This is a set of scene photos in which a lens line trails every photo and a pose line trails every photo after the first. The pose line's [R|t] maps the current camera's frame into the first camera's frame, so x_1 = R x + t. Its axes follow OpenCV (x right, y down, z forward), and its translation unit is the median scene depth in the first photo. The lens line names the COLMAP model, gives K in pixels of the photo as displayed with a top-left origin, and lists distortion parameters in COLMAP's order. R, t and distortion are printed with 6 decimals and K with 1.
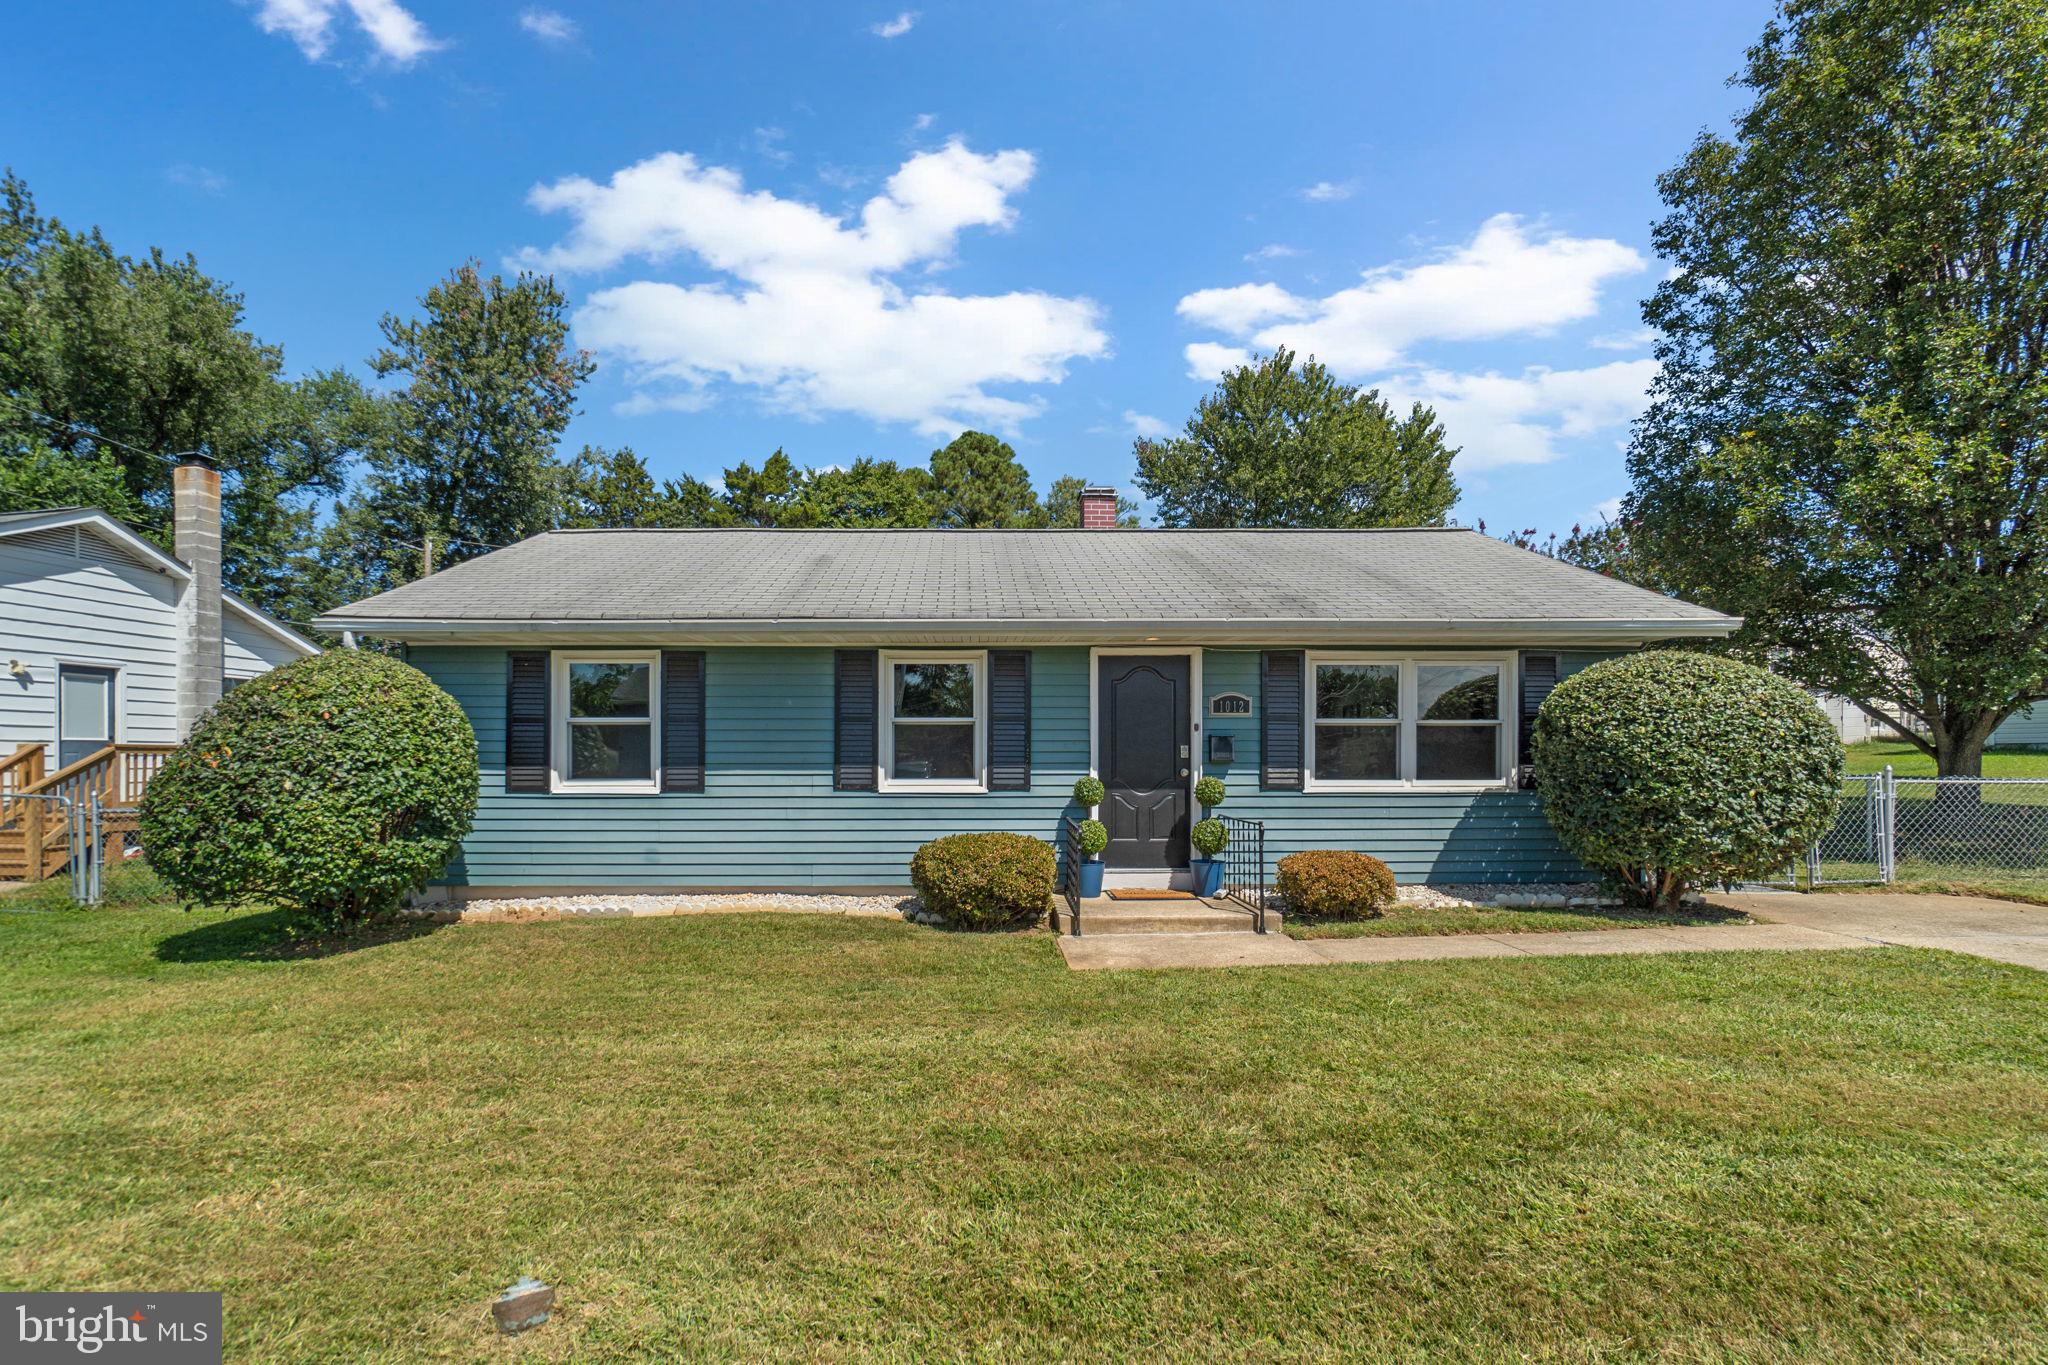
lens RADIAL K [[885.8, 0, 982.0], [0, 885.8, 743.8], [0, 0, 1]] dist [-0.003159, 0.000244]
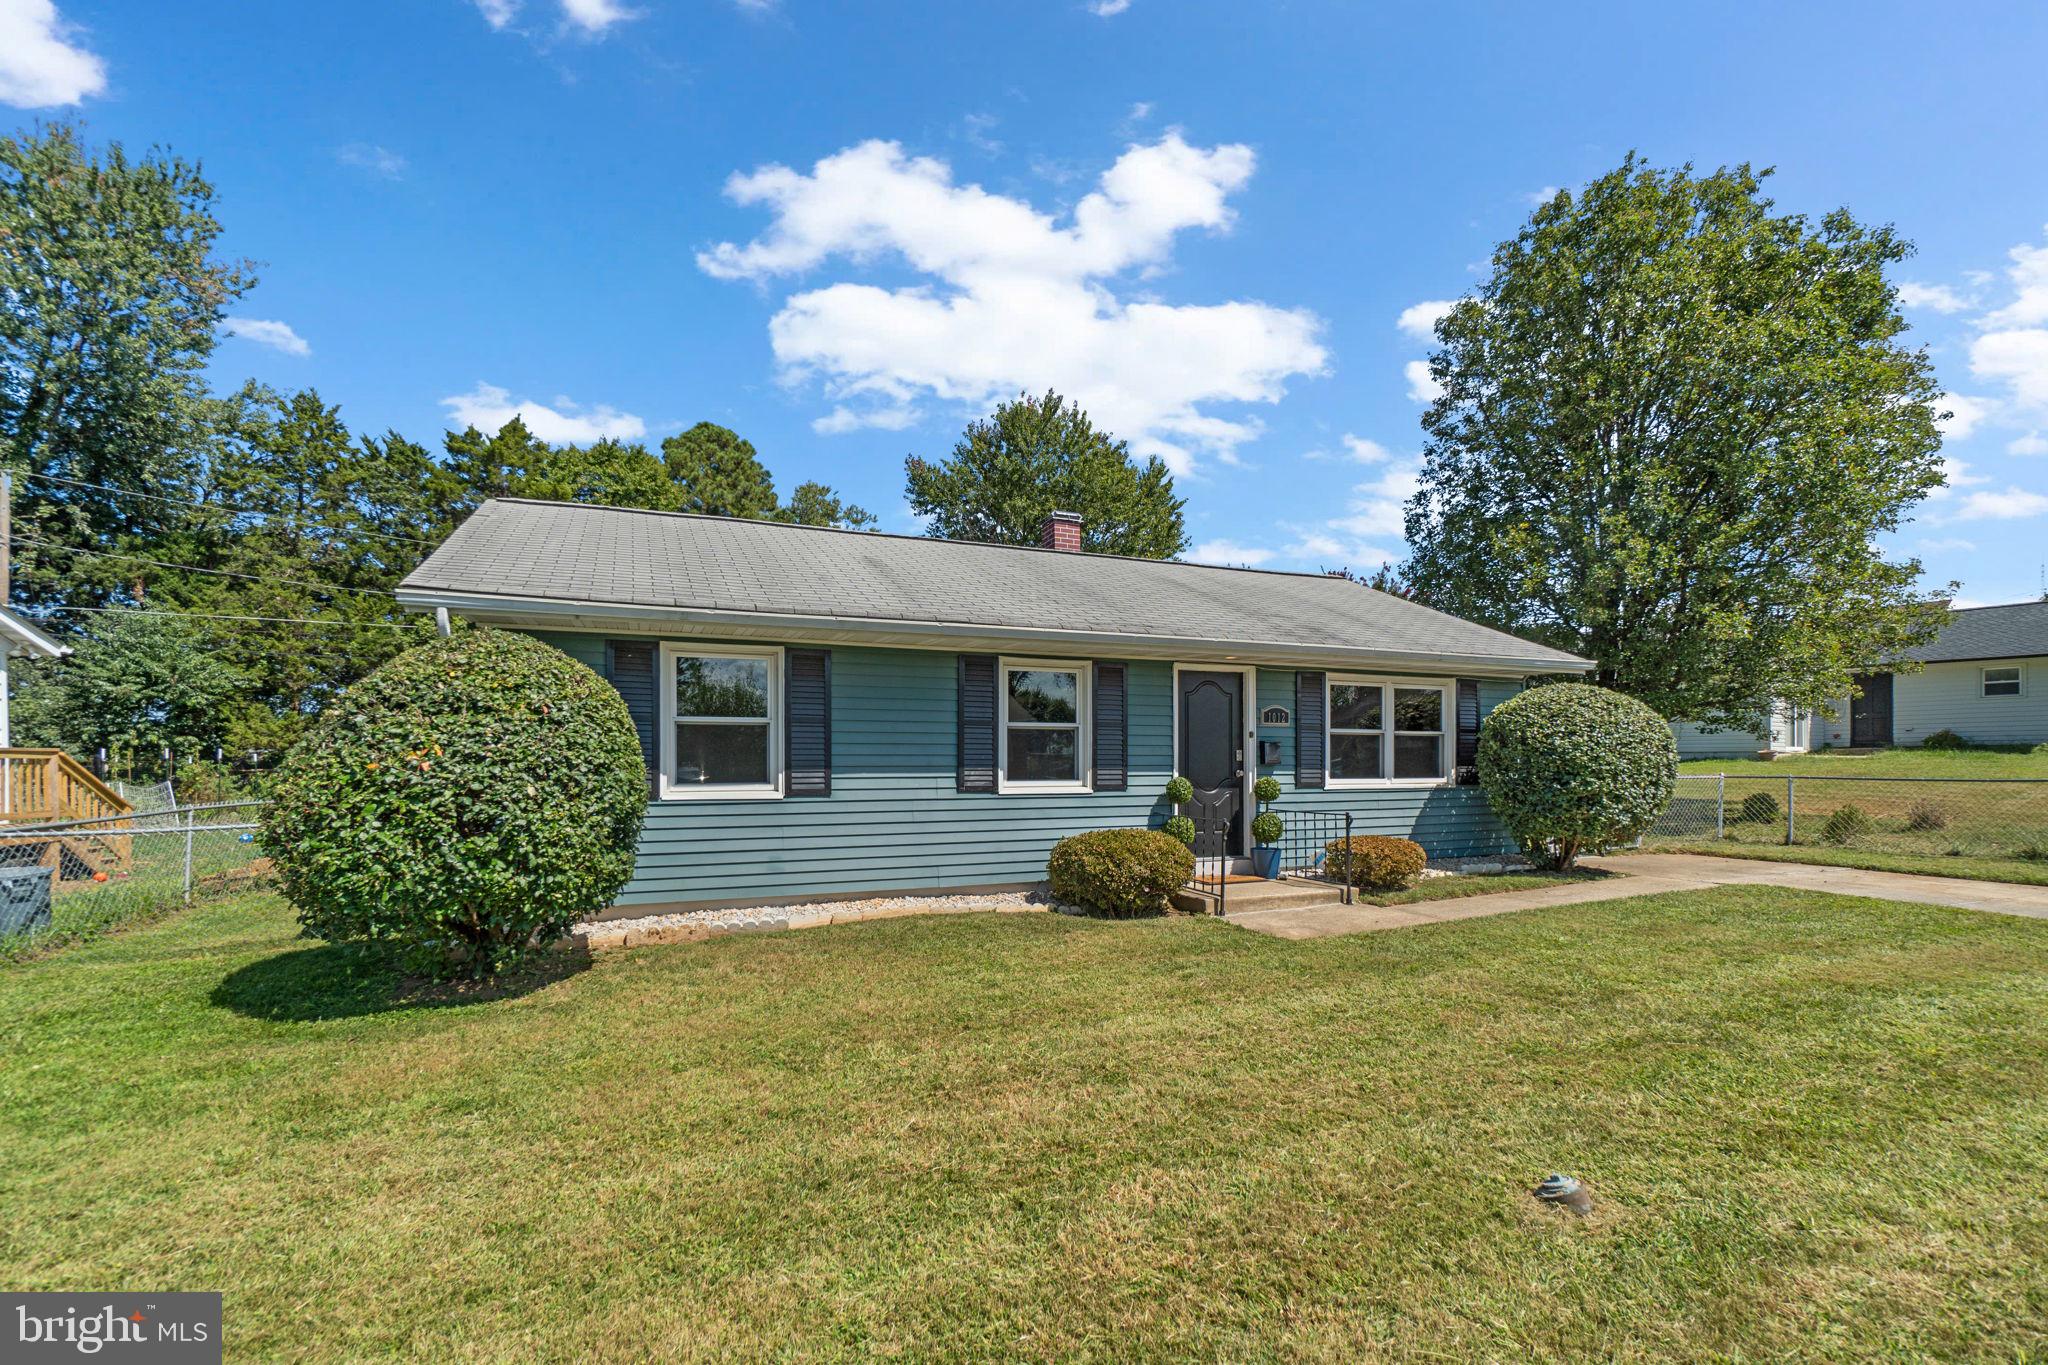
lens RADIAL K [[885.8, 0, 982.0], [0, 885.8, 743.8], [0, 0, 1]] dist [-0.003159, 0.000244]
pose [[0.931401, 0.007159, 0.363924, -0.512557], [-0.003946, 0.999946, -0.009572, 0.006021], [-0.363973, 0.007479, 0.931379, 0.041417]]
